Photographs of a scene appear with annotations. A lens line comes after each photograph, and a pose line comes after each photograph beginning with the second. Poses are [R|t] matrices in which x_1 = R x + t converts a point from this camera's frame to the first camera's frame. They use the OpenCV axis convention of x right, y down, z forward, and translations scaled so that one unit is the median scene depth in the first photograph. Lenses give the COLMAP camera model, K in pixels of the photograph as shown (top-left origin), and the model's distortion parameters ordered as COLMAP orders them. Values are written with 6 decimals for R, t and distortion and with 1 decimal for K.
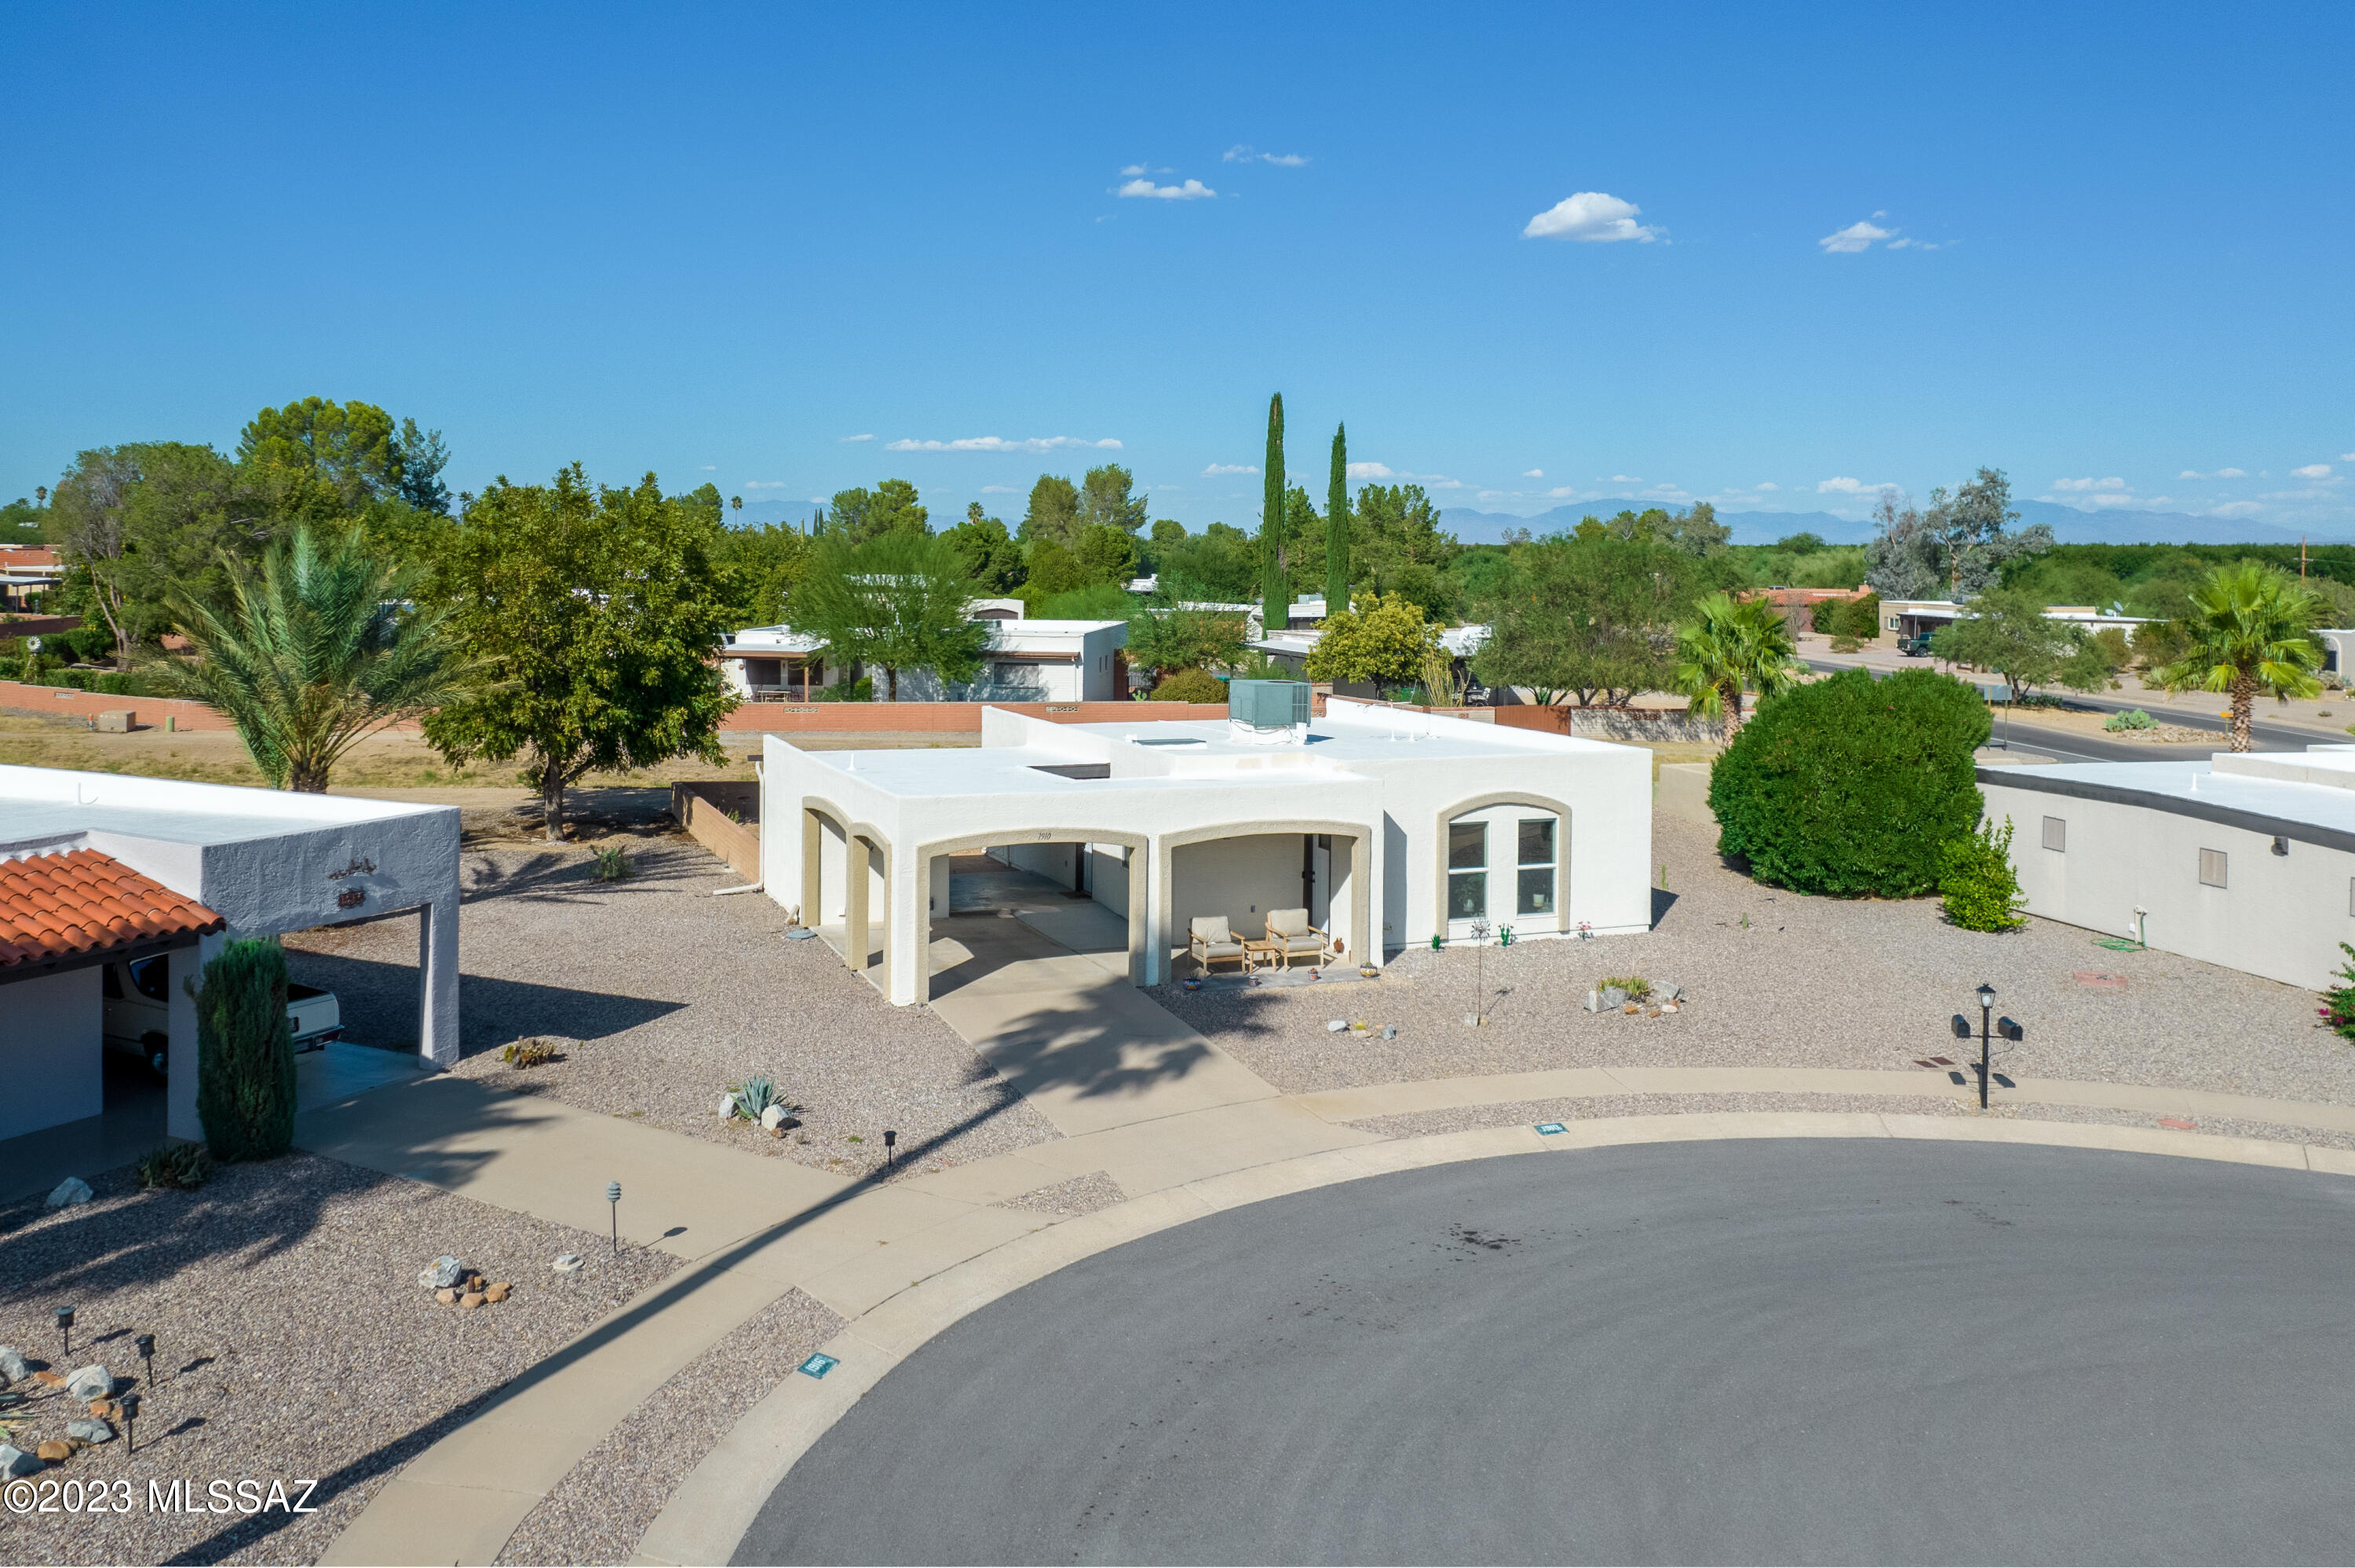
lens RADIAL K [[1958.6, 0, 1159.1], [0, 1958.6, 548.0], [0, 0, 1]] dist [-0.046995, -0.003857]
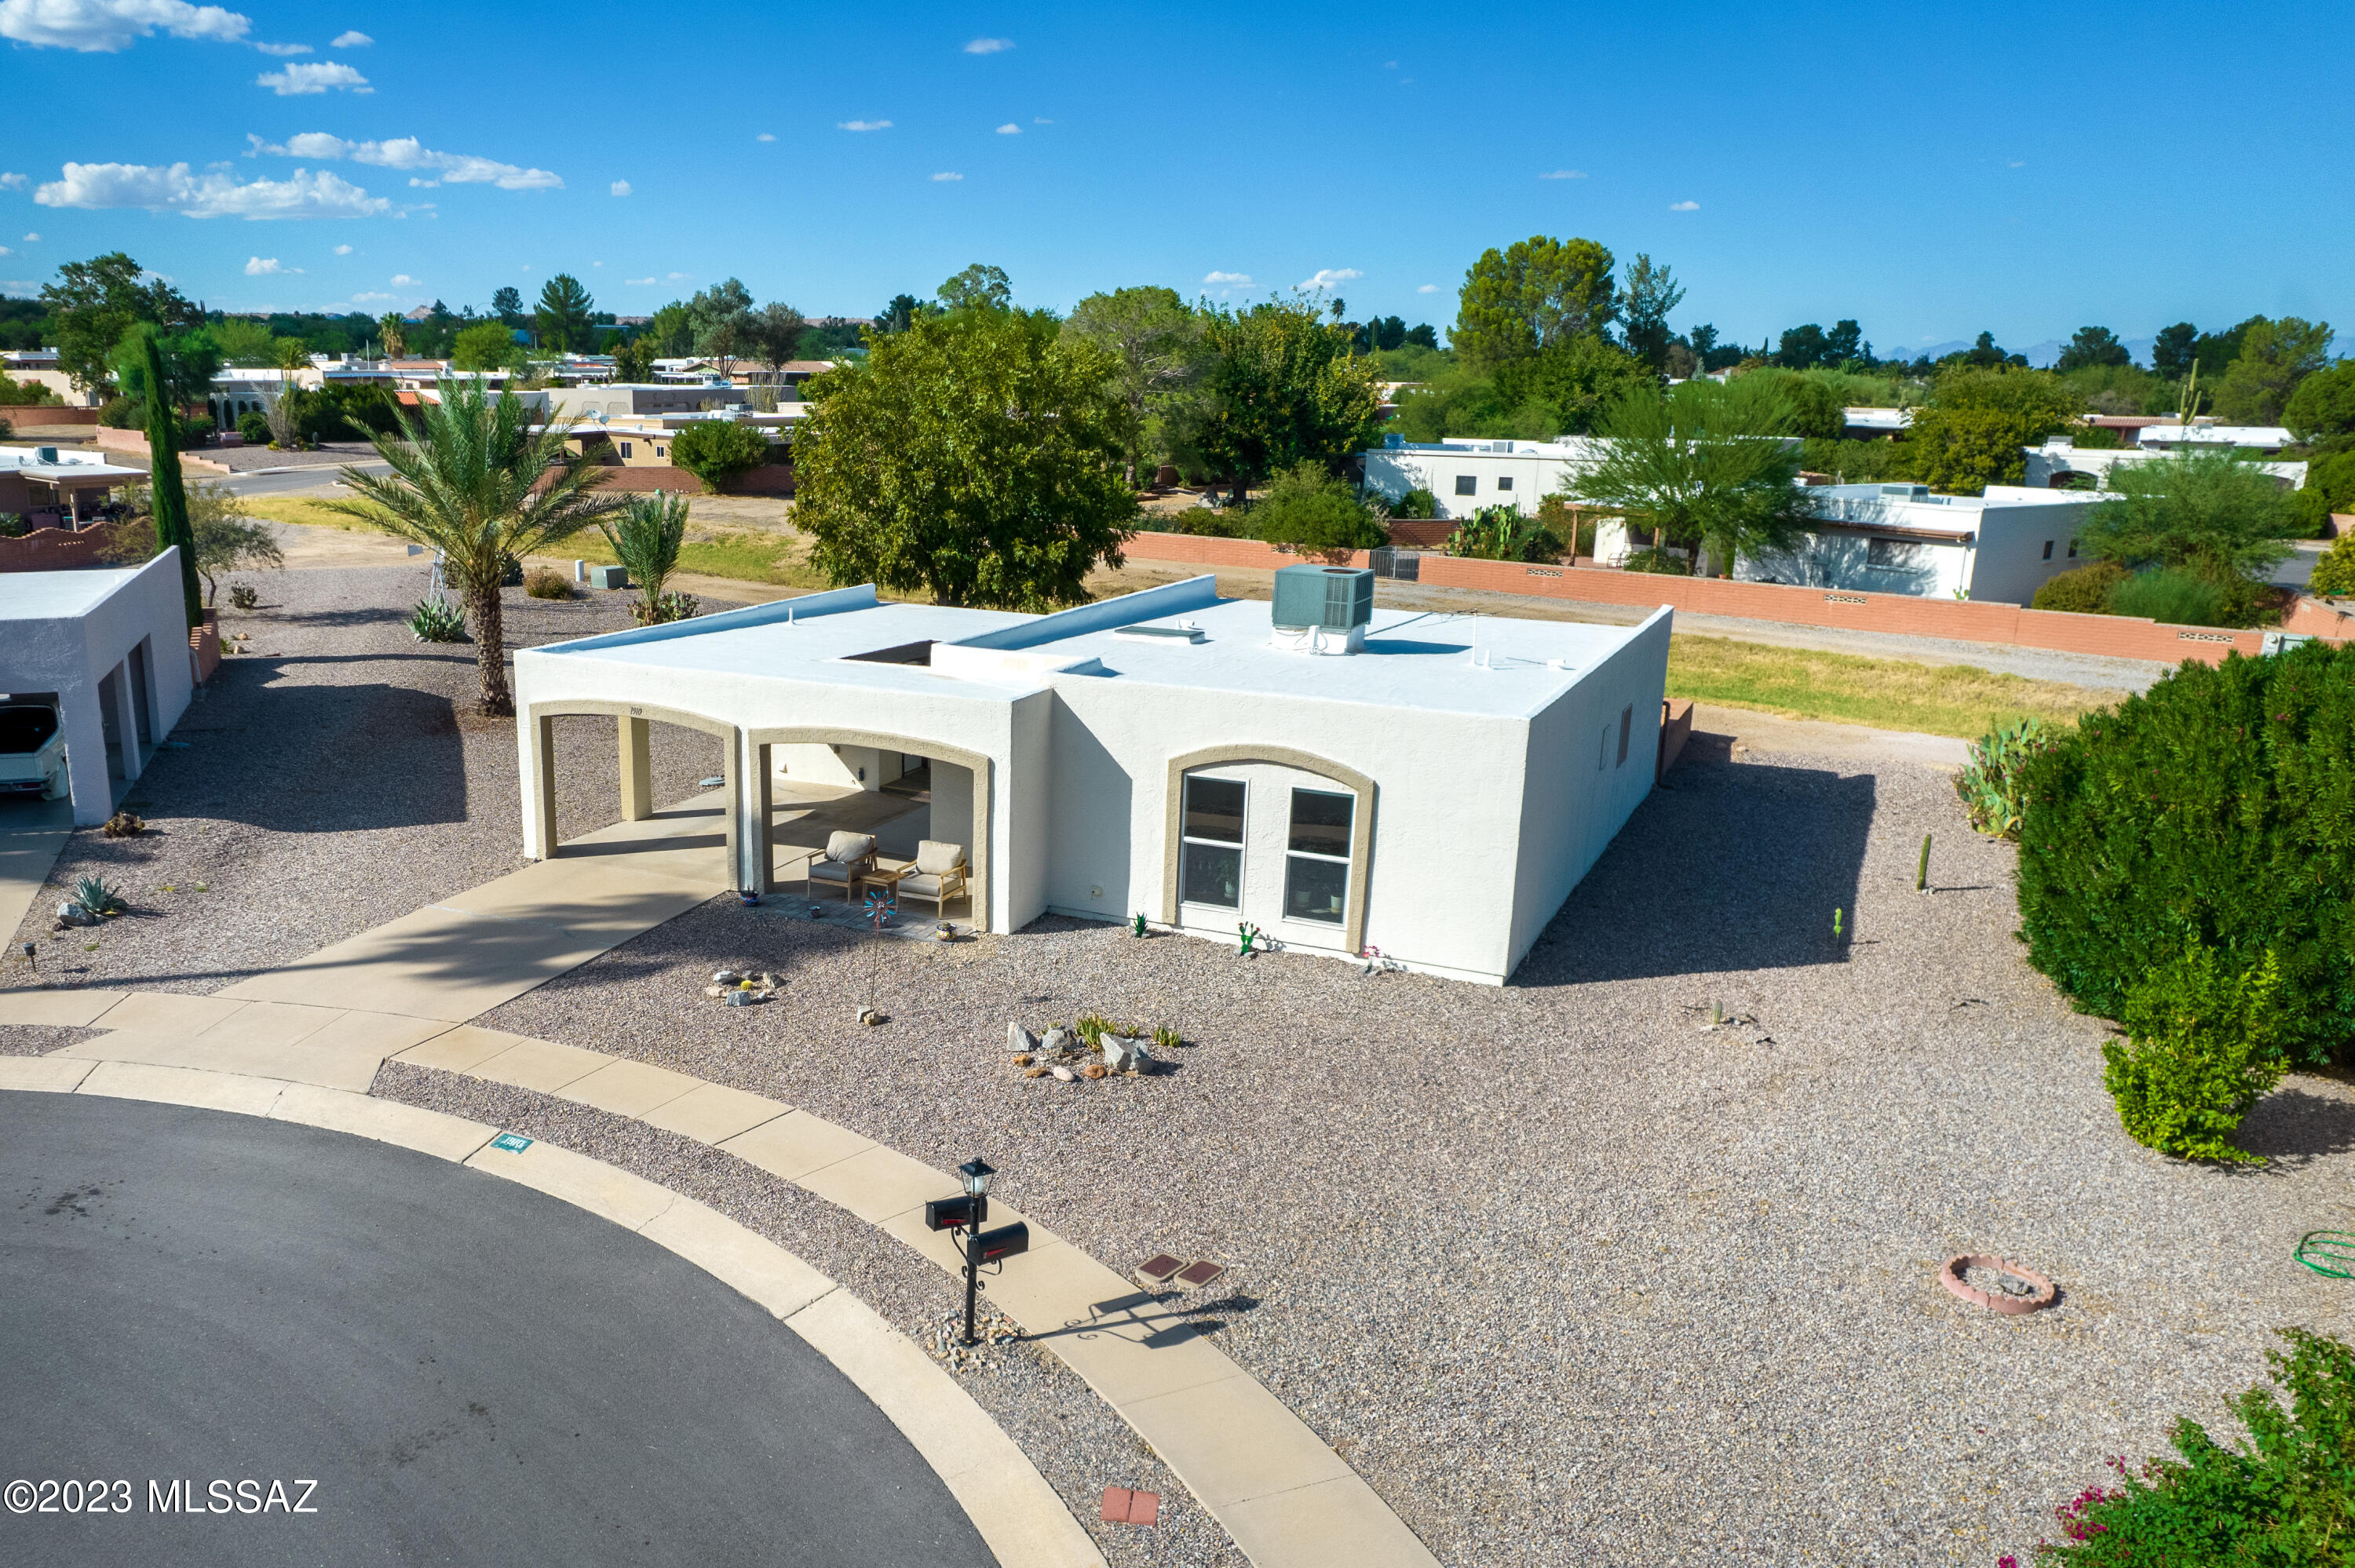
lens RADIAL K [[1826.3, 0, 971.7], [0, 1826.3, 925.4], [0, 0, 1]] dist [-0.071270, 0.061264]
pose [[0.650509, 0.219021, -0.727233, 0.599607], [-0.002366, 0.958097, 0.286434, -0.002094], [0.759495, -0.184607, 0.623768, 0.488568]]
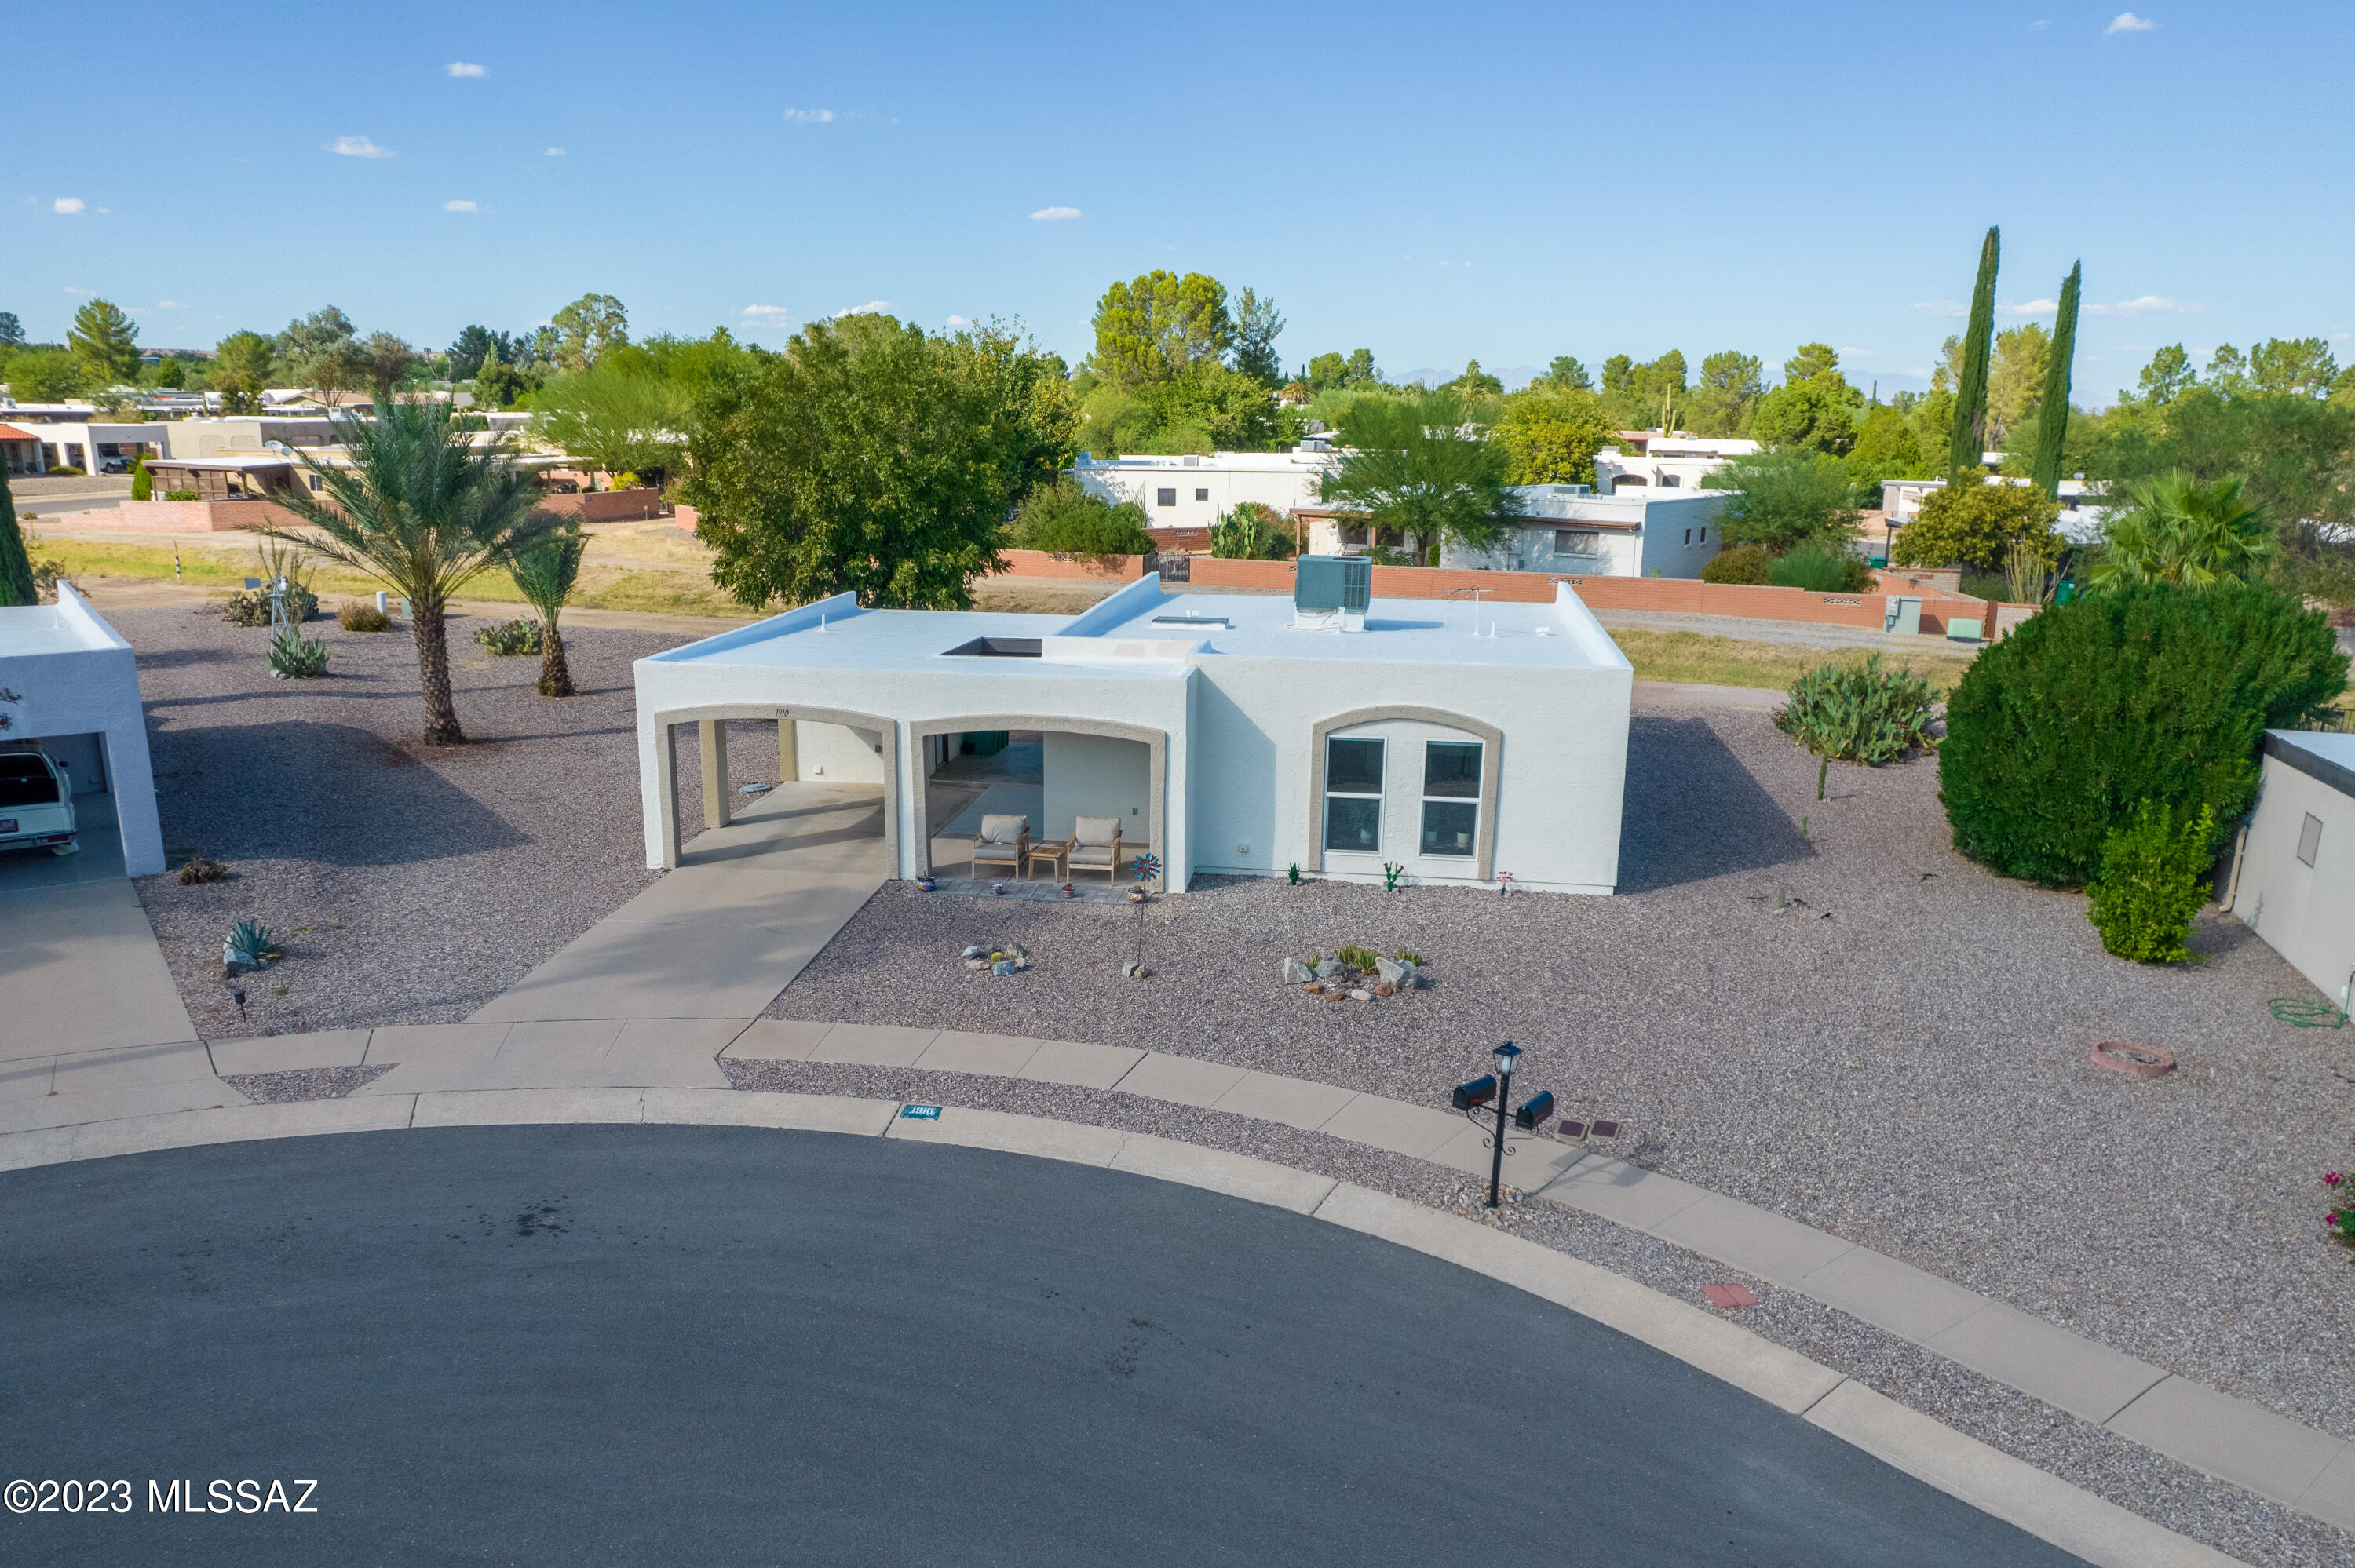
lens RADIAL K [[1766.0, 0, 1156.9], [0, 1766.0, 932.6], [0, 0, 1]] dist [-0.068636, 0.049192]
pose [[0.863034, 0.143532, -0.484325, 0.454258], [0.000085, 0.958741, 0.284280, 0.006471], [0.505146, -0.245385, 0.827414, 0.312778]]
